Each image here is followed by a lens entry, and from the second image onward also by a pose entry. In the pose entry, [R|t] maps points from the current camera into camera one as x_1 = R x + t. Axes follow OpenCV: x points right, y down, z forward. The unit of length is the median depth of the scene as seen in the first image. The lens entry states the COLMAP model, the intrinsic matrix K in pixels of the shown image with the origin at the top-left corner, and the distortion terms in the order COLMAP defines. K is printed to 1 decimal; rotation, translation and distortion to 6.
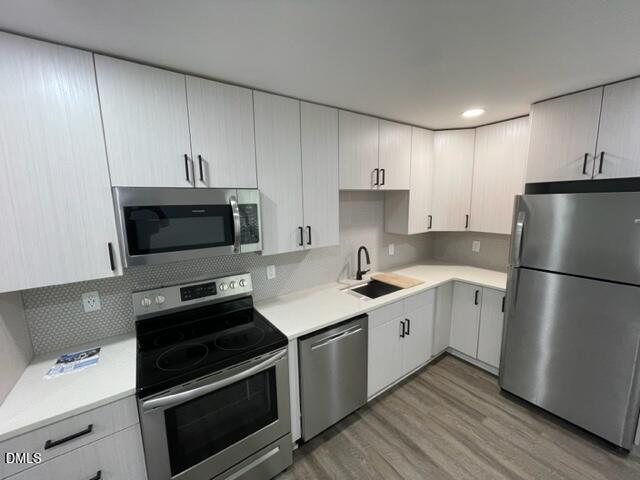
lens RADIAL K [[257.4, 0, 320.0], [0, 257.4, 240.0], [0, 0, 1]] dist [-0.001516, -0.000598]
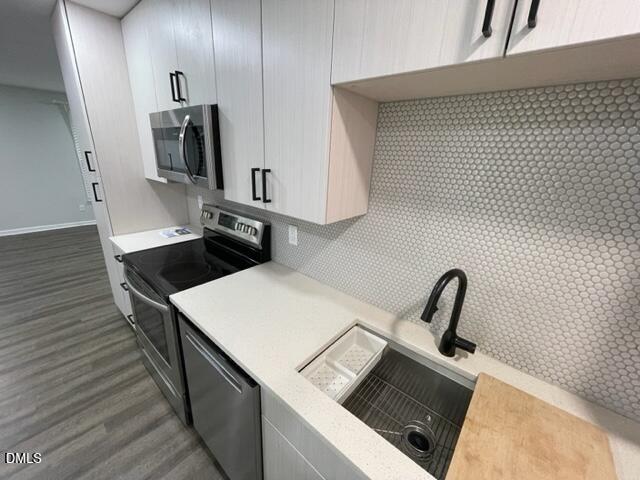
lens RADIAL K [[257.4, 0, 320.0], [0, 257.4, 240.0], [0, 0, 1]] dist [-0.001516, -0.000598]
pose [[0.252414, 0.333066, -0.908490, 0.541467], [-0.195329, 0.937102, 0.289286, -0.094196], [0.947699, 0.104434, 0.301595, 0.963436]]
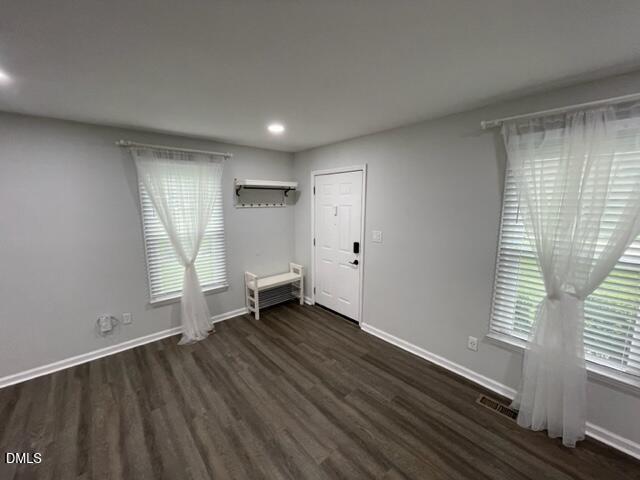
lens RADIAL K [[257.4, 0, 320.0], [0, 257.4, 240.0], [0, 0, 1]] dist [-0.001516, -0.000598]
pose [[-0.993979, 0.043169, -0.100704, -1.791844], [0.011127, 0.954132, 0.299179, 0.005876], [0.109000, 0.296257, -0.948868, 0.327763]]
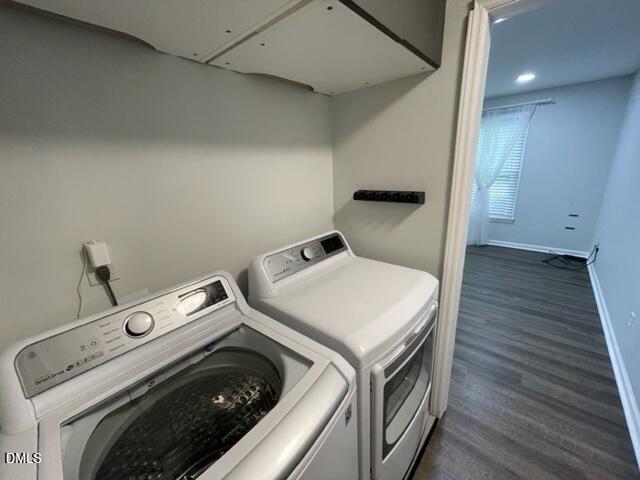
lens RADIAL K [[257.4, 0, 320.0], [0, 257.4, 240.0], [0, 0, 1]] dist [-0.001516, -0.000598]
pose [[-0.966346, 0.139439, -0.216177, -0.790651], [0.035210, 0.904136, 0.425792, -0.126777], [0.254826, 0.403851, -0.878617, 1.428371]]
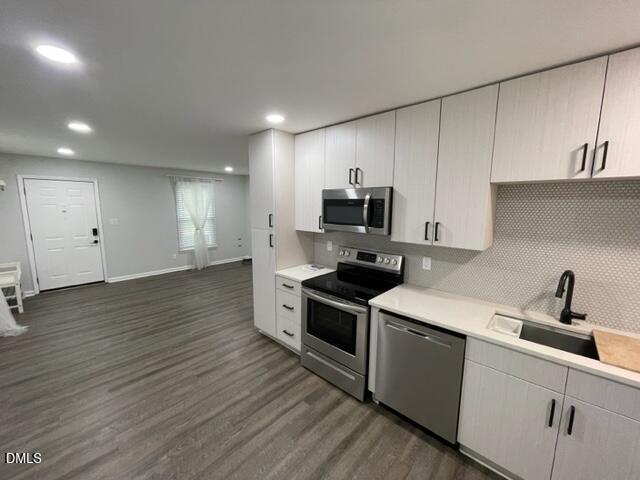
lens RADIAL K [[257.4, 0, 320.0], [0, 257.4, 240.0], [0, 0, 1]] dist [-0.001516, -0.000598]
pose [[0.218991, 0.158727, -0.962730, 0.825381], [-0.157353, 0.979510, 0.125700, -0.040743], [0.962955, 0.123962, 0.239480, 0.337596]]
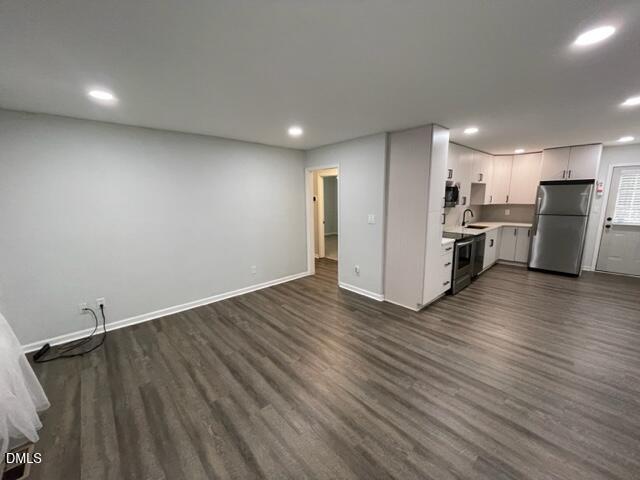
lens RADIAL K [[250.4, 0, 320.0], [0, 250.4, 240.0], [0, 0, 1]] dist [0.001086, 0.000009]
pose [[0.992845, -0.014301, 0.118553, -1.751132], [0.011949, 0.999718, 0.020527, 0.295117], [-0.118813, -0.018963, 0.992736, -1.266317]]
